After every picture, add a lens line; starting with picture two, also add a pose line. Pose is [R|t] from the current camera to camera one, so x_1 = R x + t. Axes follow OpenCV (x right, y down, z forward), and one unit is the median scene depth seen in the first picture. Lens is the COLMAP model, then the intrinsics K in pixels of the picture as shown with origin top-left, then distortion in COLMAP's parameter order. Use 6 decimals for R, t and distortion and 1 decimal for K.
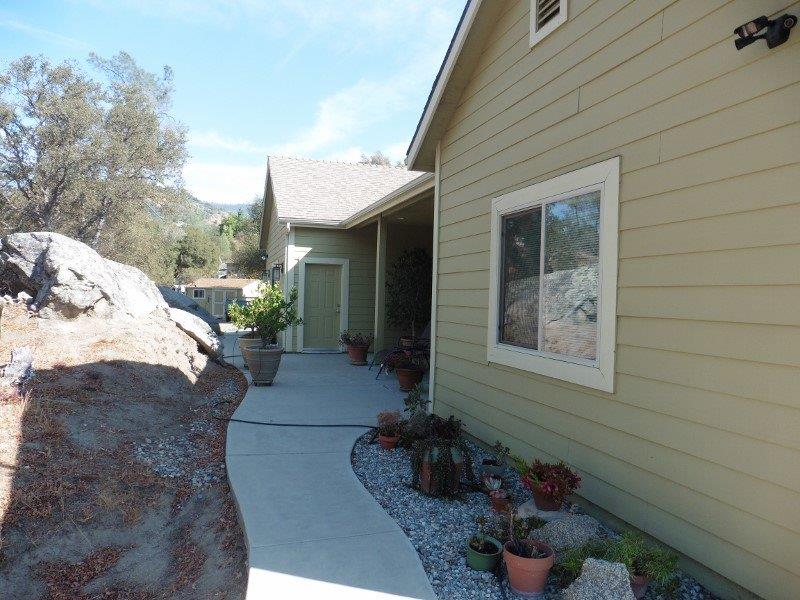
lens RADIAL K [[578.0, 0, 399.1], [0, 578.0, 298.5], [0, 0, 1]] dist [-0.045171, 0.019467]
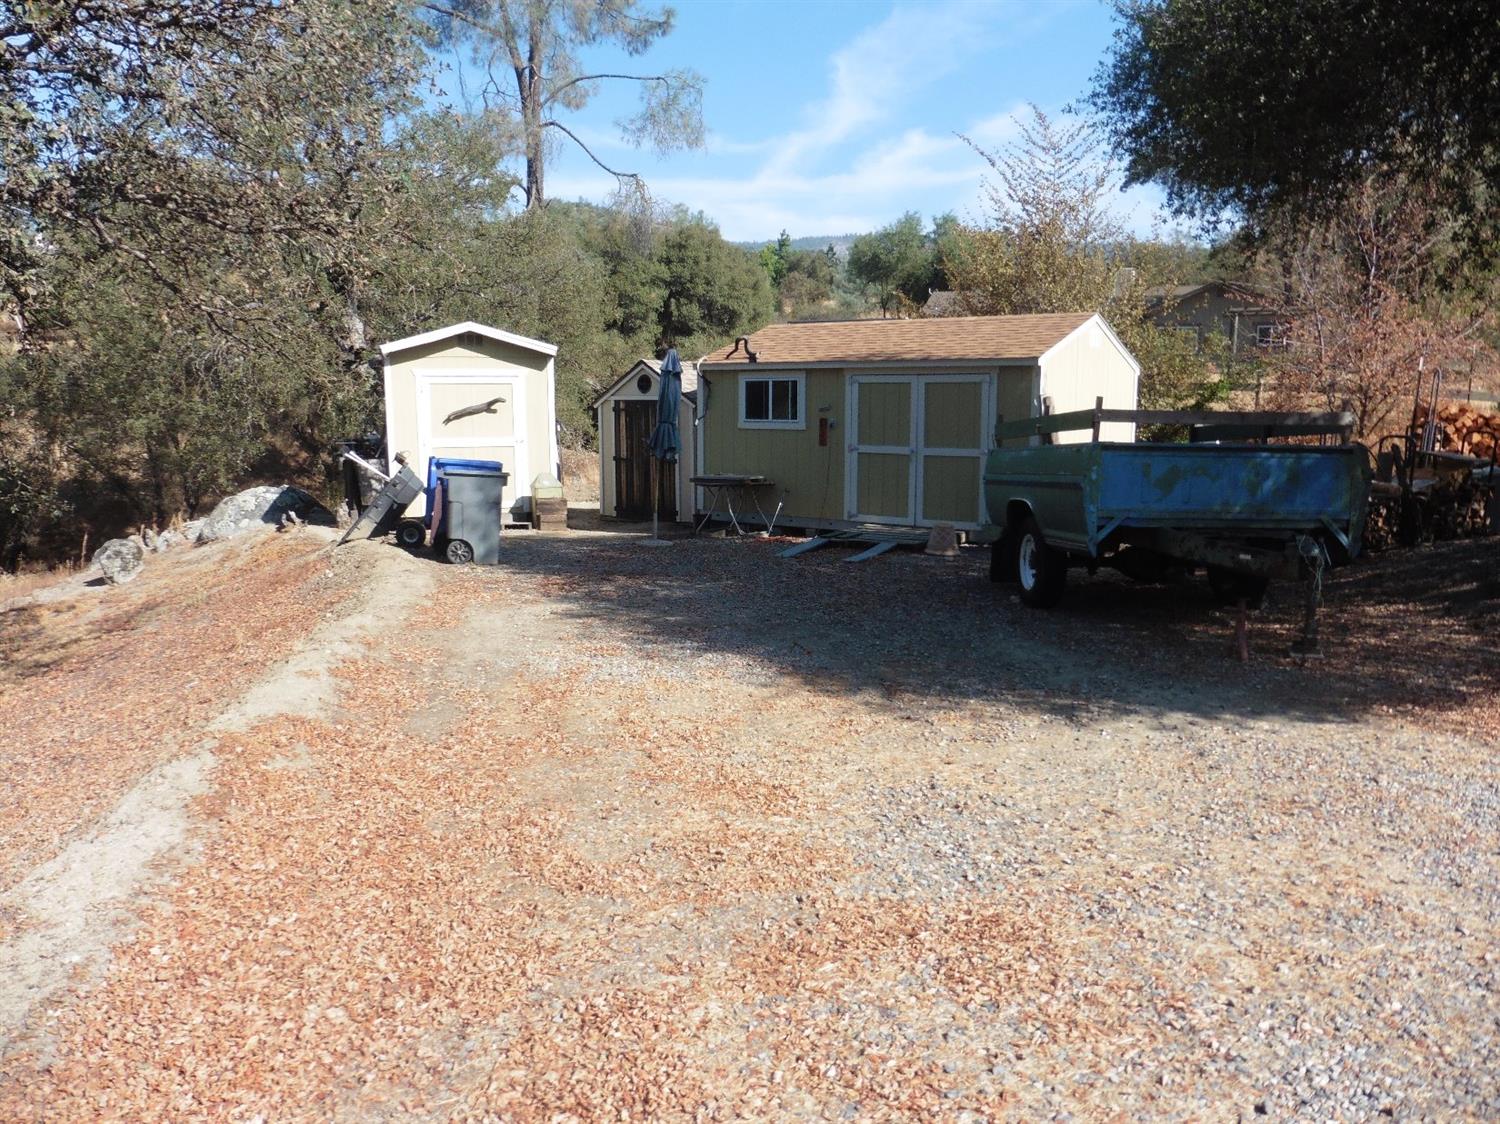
lens RADIAL K [[1083.8, 0, 750.2], [0, 1083.8, 562.8], [0, 0, 1]] dist [-0.045171, 0.019467]
pose [[0.957689, 0.019374, -0.287153, -0.250060], [0.019314, 0.991156, 0.131288, -0.002040], [0.287157, -0.131279, 0.948845, 0.651165]]
